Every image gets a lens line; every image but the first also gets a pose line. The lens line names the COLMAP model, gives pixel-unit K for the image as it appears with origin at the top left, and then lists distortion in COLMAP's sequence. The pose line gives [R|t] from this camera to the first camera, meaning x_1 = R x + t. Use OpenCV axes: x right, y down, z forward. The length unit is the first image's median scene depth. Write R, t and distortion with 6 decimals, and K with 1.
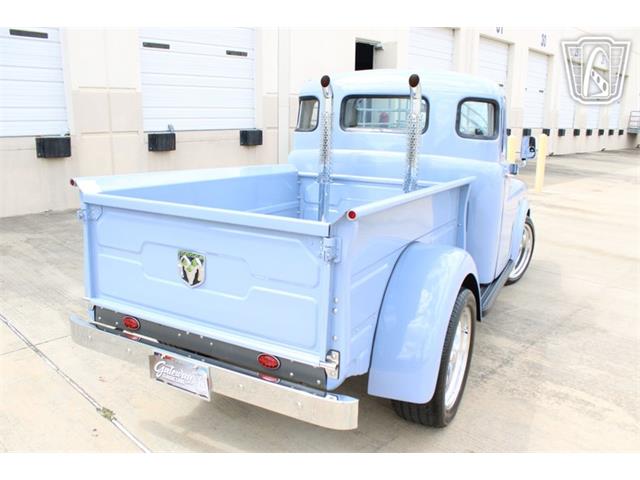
lens RADIAL K [[539.1, 0, 324.4], [0, 539.1, 245.2], [0, 0, 1]] dist [-0.167881, 0.147196]
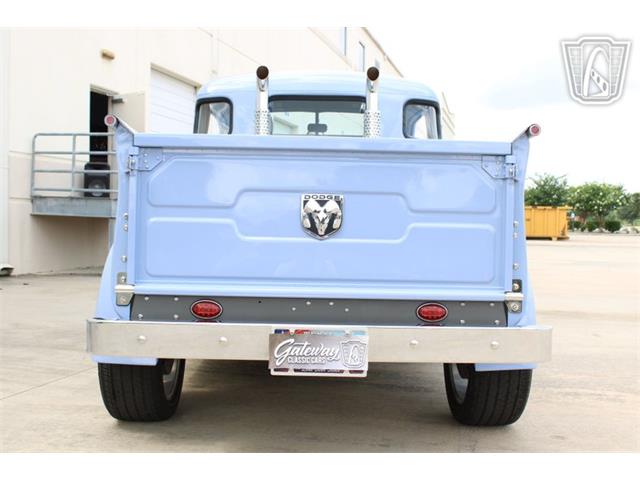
lens RADIAL K [[715.9, 0, 328.5], [0, 715.9, 239.0], [0, 0, 1]] dist [-0.068879, -0.003953]
pose [[0.878872, -0.018725, 0.476690, -0.734534], [0.117551, 0.976919, -0.178354, 0.265553], [-0.462348, 0.212786, 0.860788, 0.060111]]
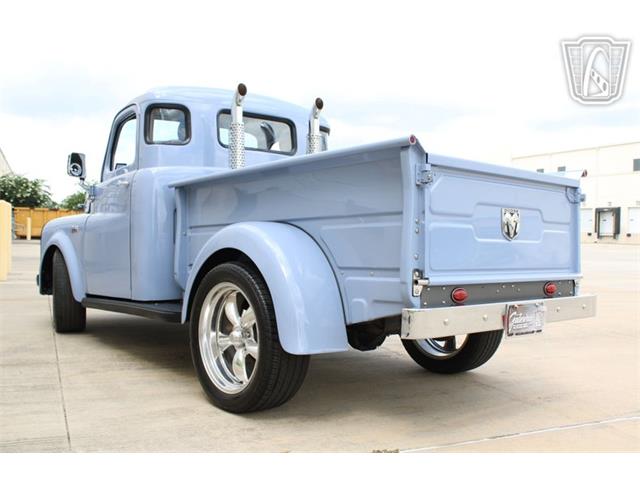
lens RADIAL K [[648.2, 0, 321.4], [0, 648.2, 237.0], [0, 0, 1]] dist [-0.139694, 0.152023]
pose [[0.380570, -0.015411, 0.924624, -1.614668], [0.203889, 0.976654, -0.067641, 0.079687], [-0.901995, 0.214263, 0.374828, 0.826665]]
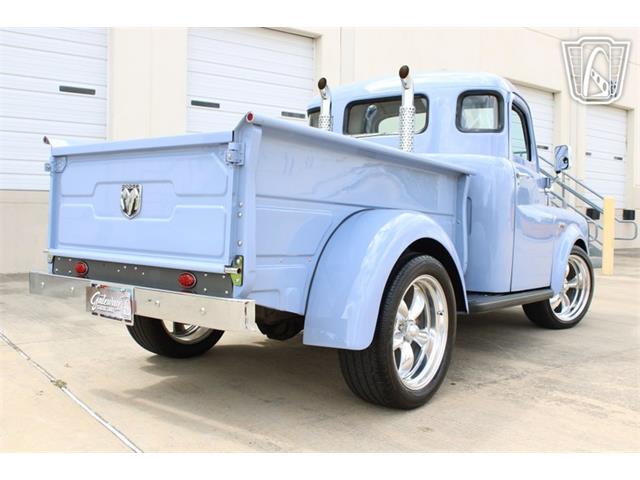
lens RADIAL K [[648.2, 0, 321.4], [0, 648.2, 237.0], [0, 0, 1]] dist [-0.139694, 0.152023]
pose [[0.985915, 0.000822, -0.167247, 0.325214], [-0.036042, 0.977537, -0.207658, 0.353313], [0.163319, 0.210761, 0.963798, -0.144546]]
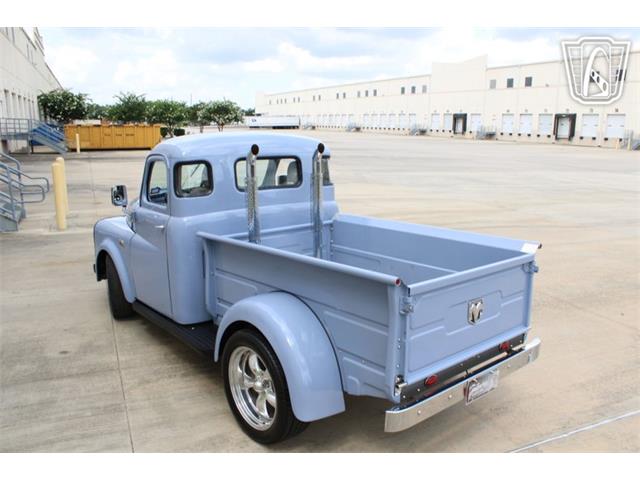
lens RADIAL K [[539.1, 0, 324.4], [0, 539.1, 245.2], [0, 0, 1]] dist [-0.167881, 0.147196]
pose [[0.378953, -0.214734, 0.900158, -1.583683], [0.209370, 0.967379, 0.142628, -0.399470], [-0.901421, 0.134416, 0.411550, 0.728880]]
